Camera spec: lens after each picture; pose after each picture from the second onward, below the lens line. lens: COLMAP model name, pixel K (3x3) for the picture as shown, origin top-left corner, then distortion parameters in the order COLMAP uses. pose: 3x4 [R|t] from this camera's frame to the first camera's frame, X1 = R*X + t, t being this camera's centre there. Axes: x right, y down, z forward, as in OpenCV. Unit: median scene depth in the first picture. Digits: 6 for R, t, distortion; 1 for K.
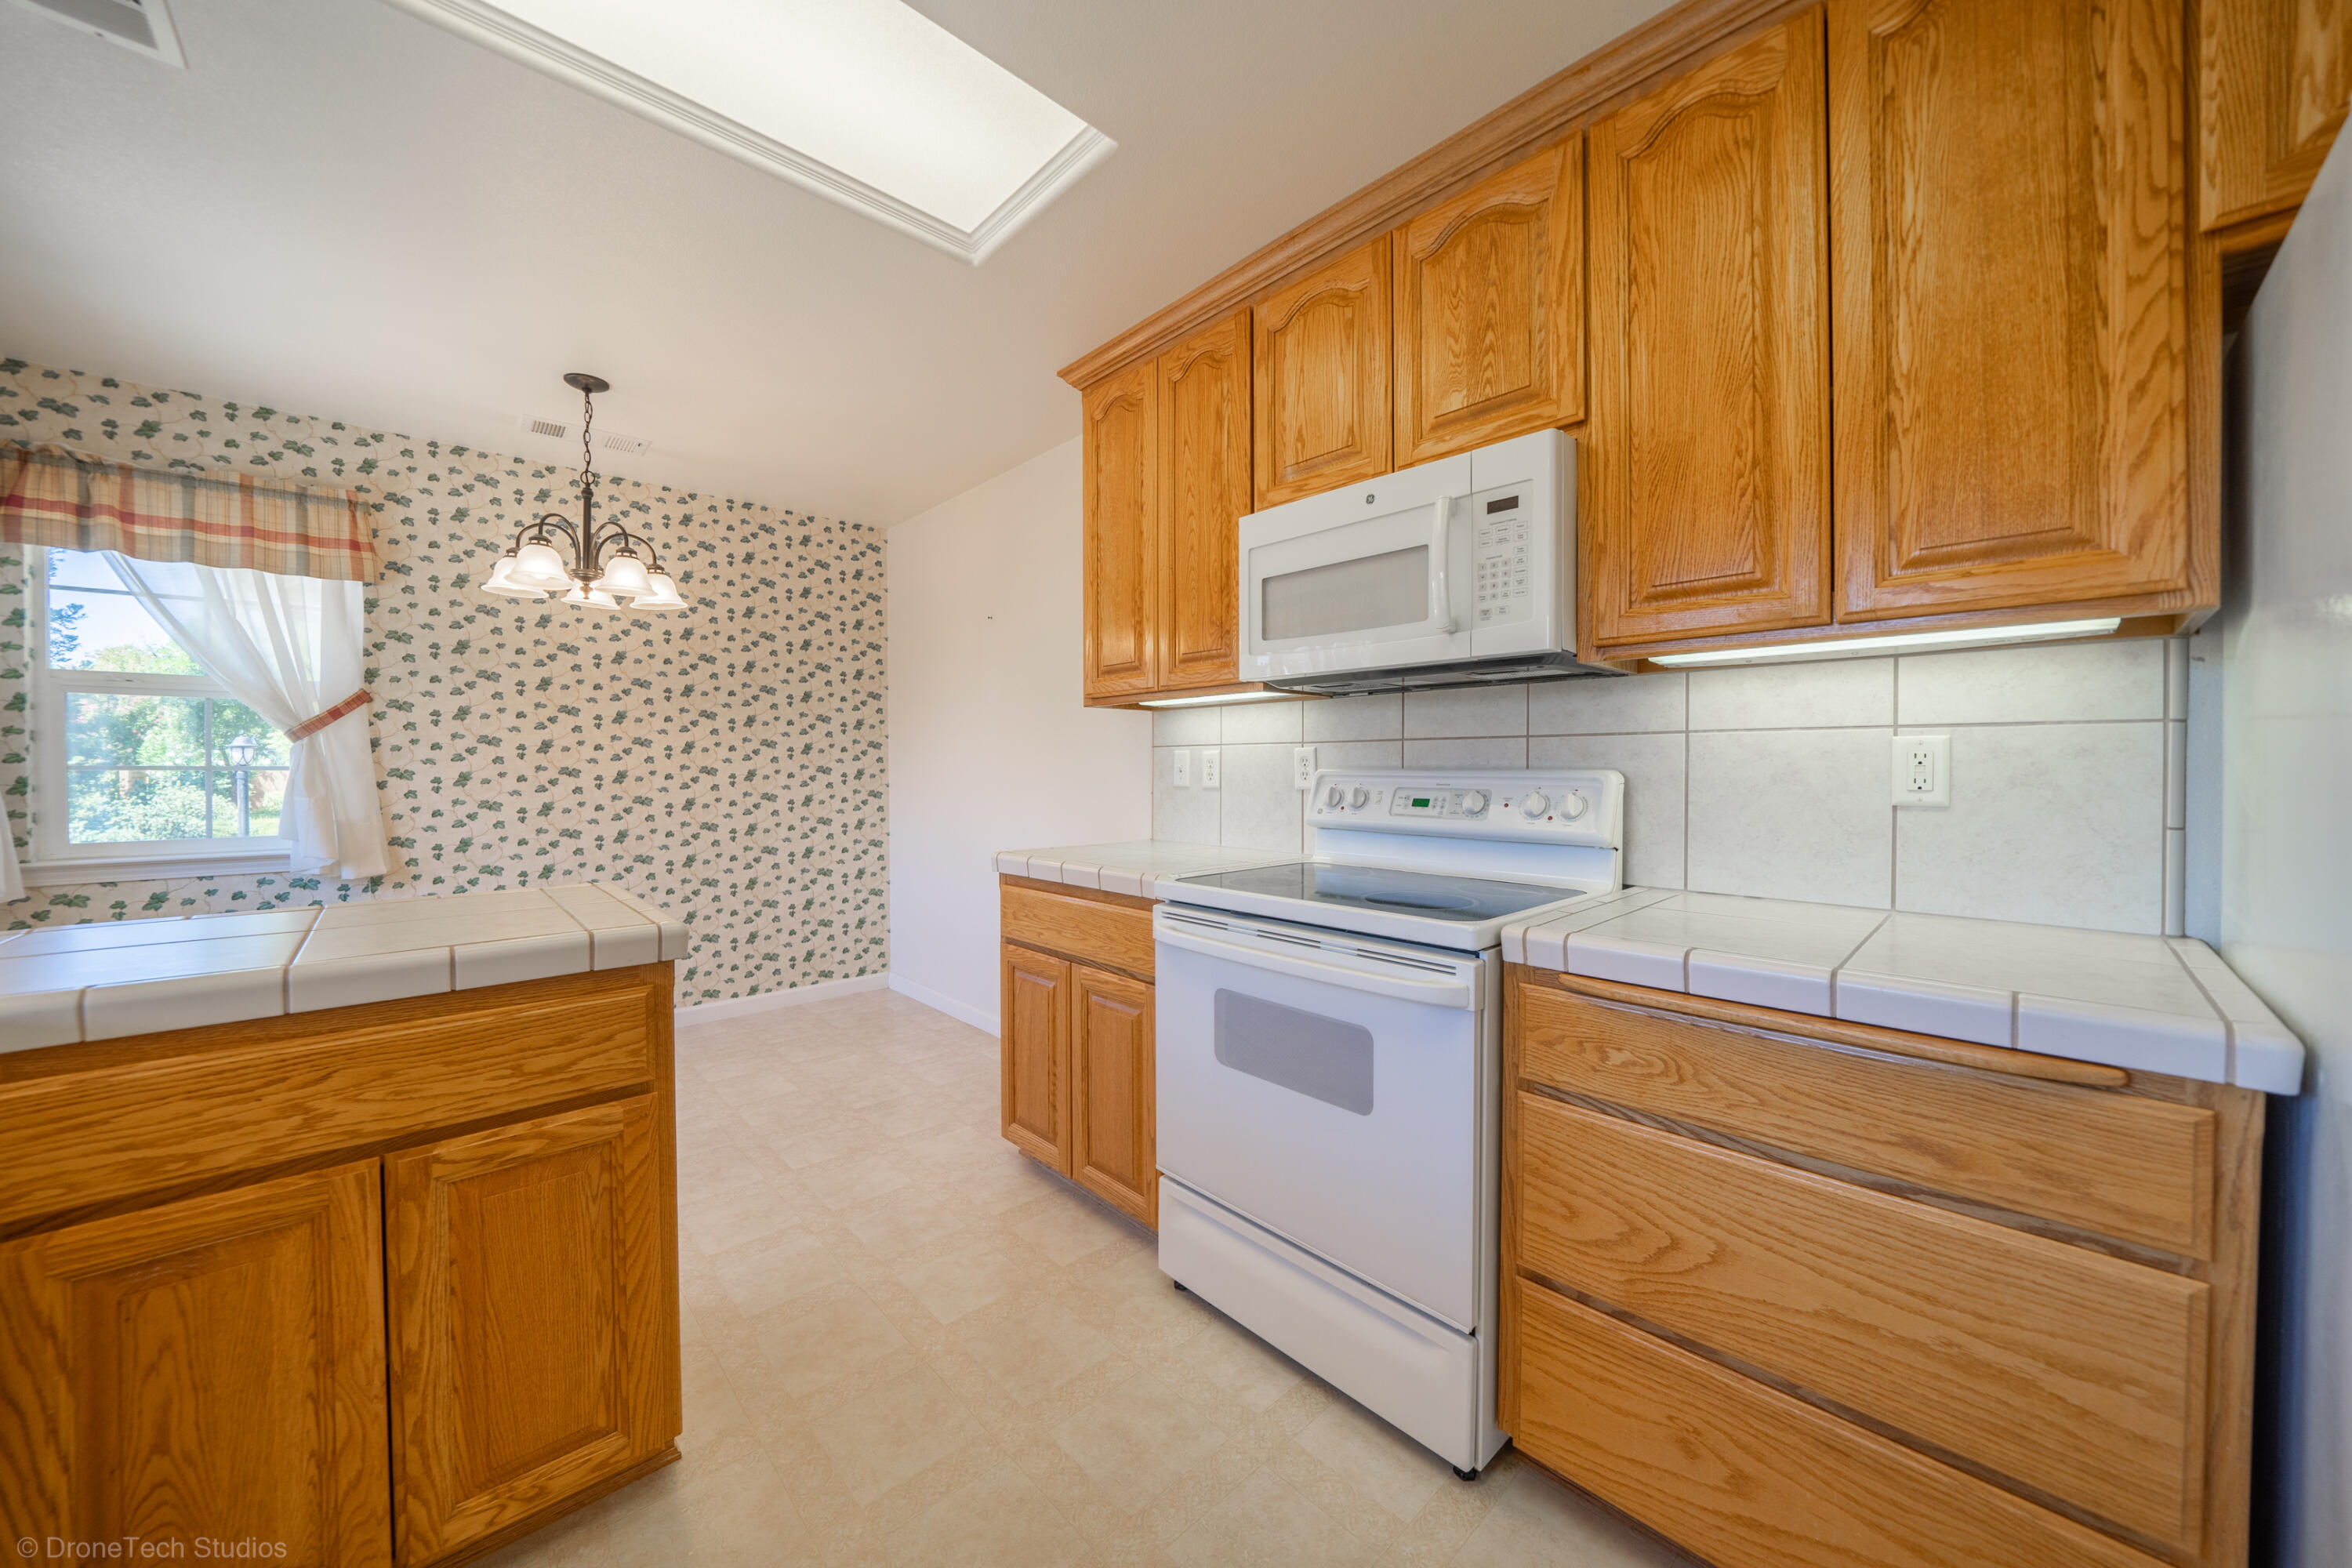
lens RADIAL K [[813.9, 0, 1119.7], [0, 813.9, 776.5], [0, 0, 1]] dist [-0.011972, 0.001373]
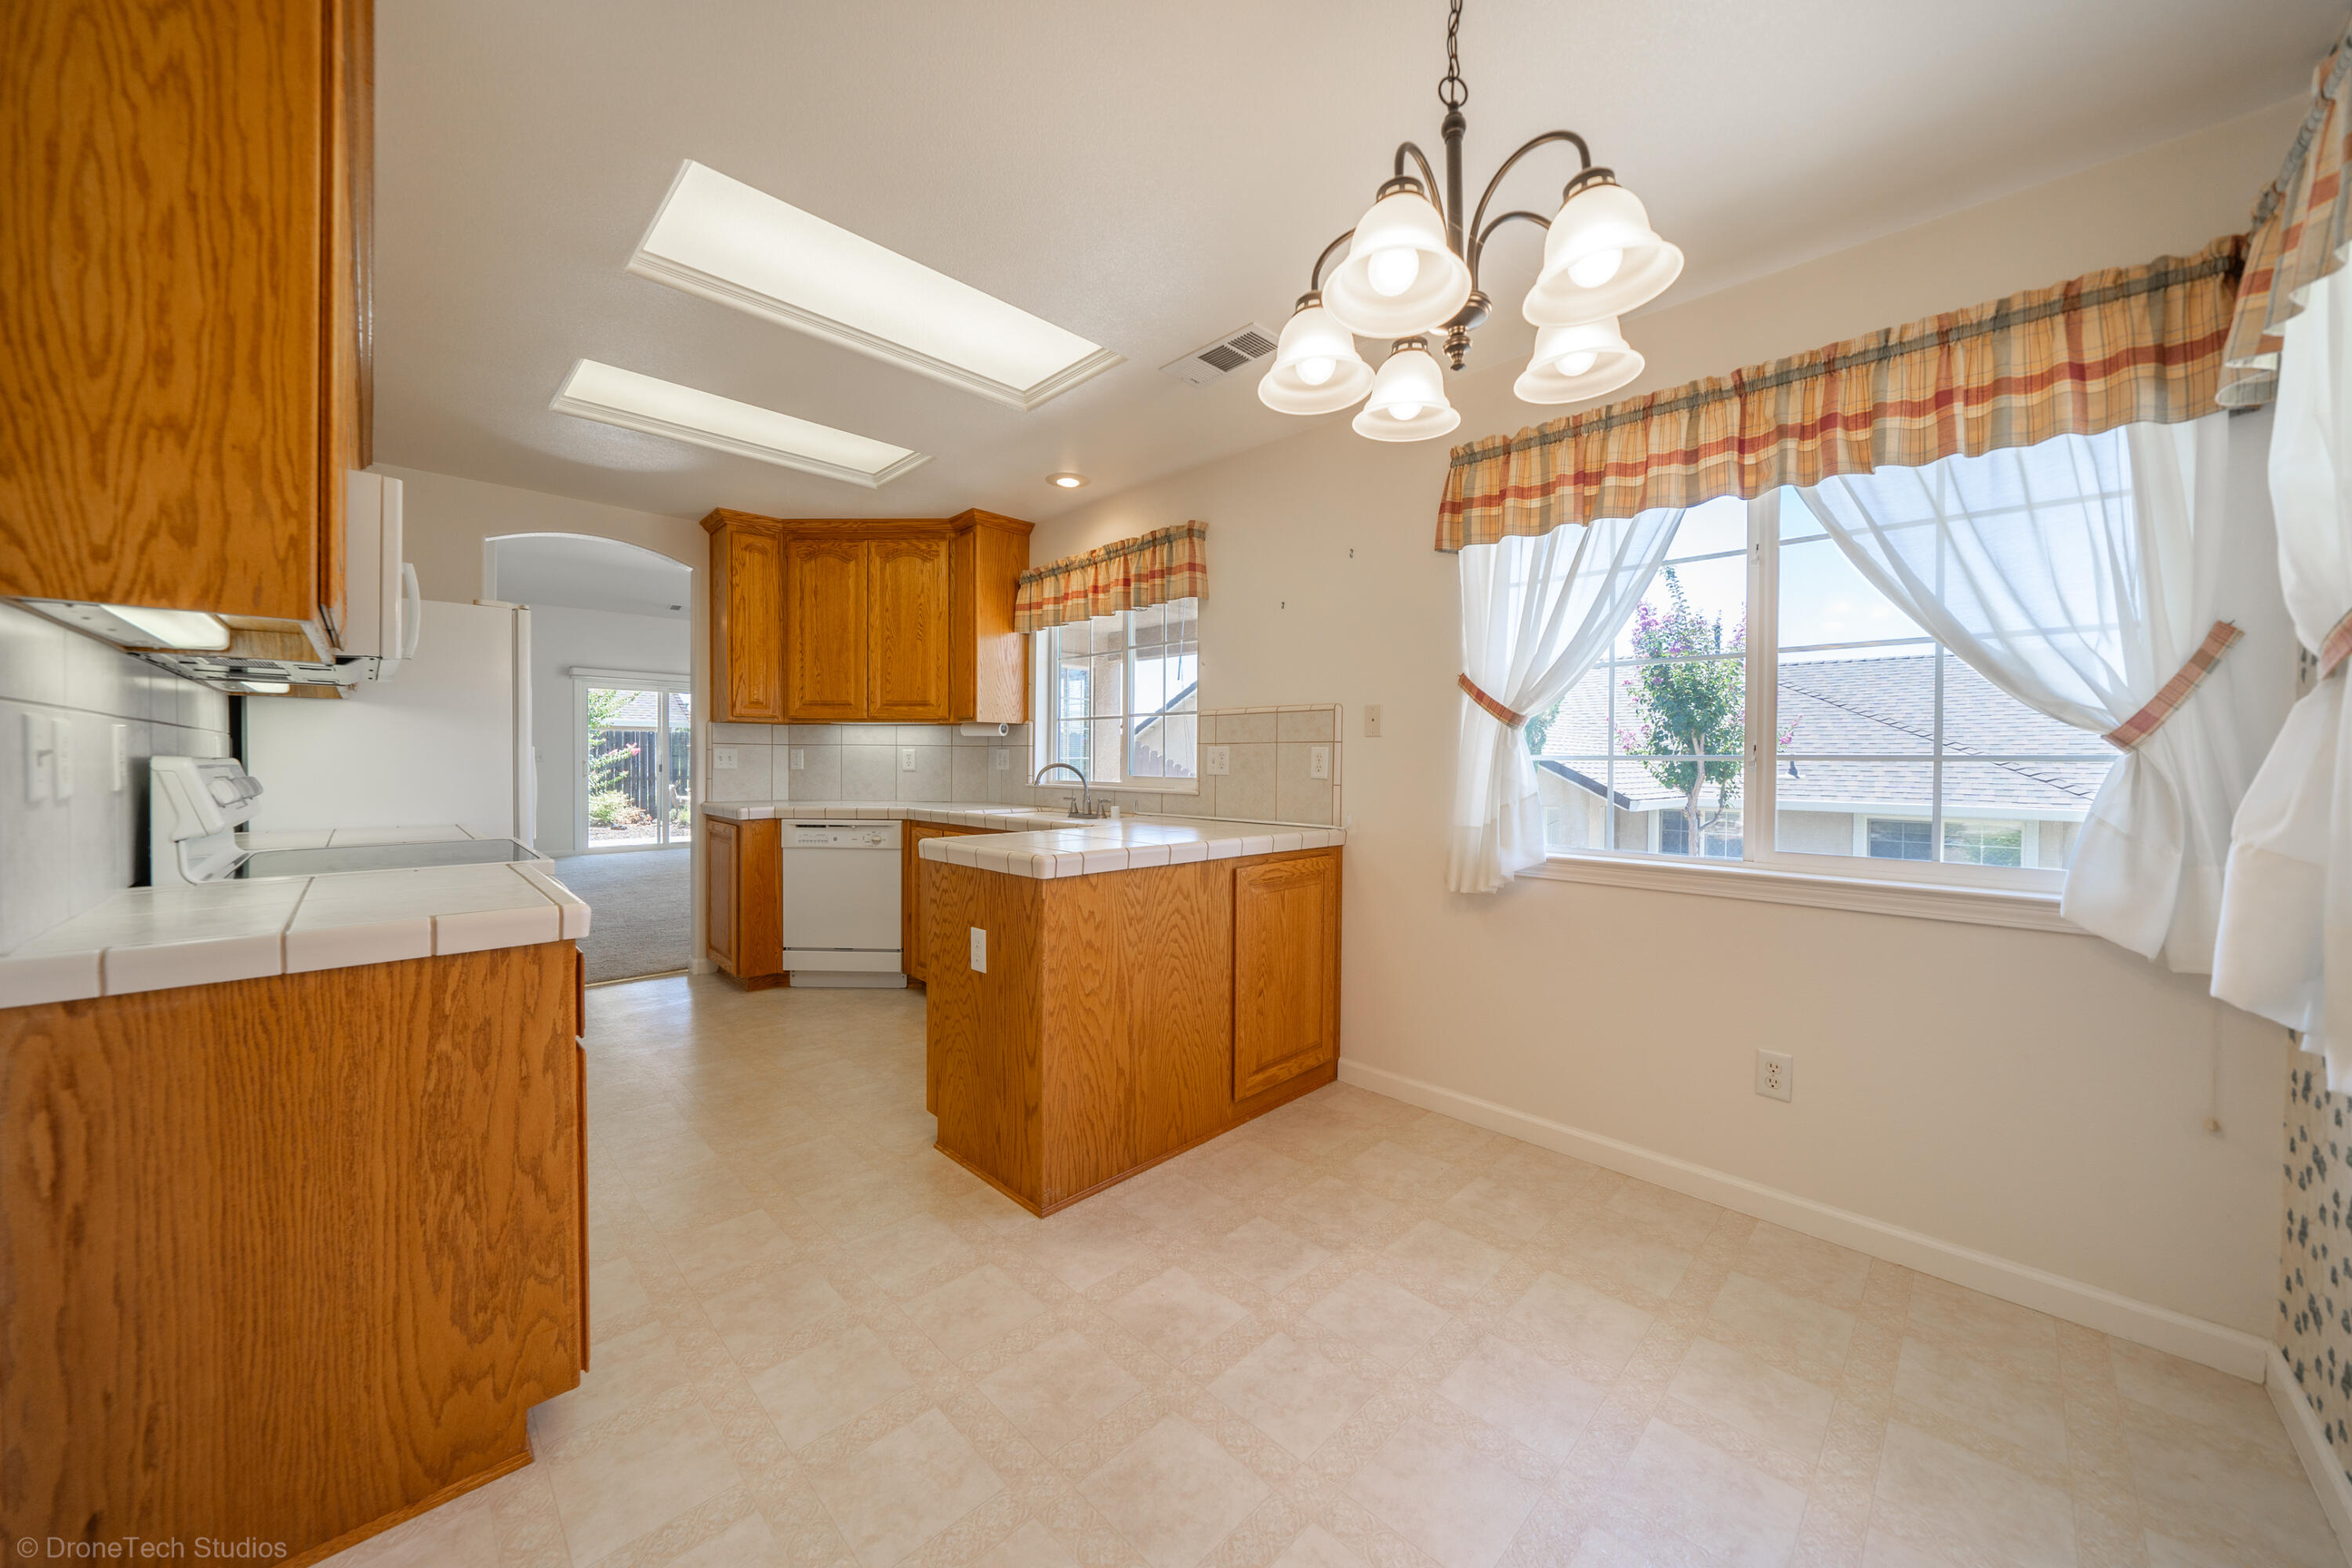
lens RADIAL K [[804.4, 0, 1121.1], [0, 804.4, 766.4], [0, 0, 1]] dist [-0.011885, -0.000039]
pose [[-0.999626, -0.001967, -0.027261, -0.447678], [-0.002657, 0.999676, 0.025296, -0.020107], [0.027202, 0.025359, -0.999308, 1.362712]]
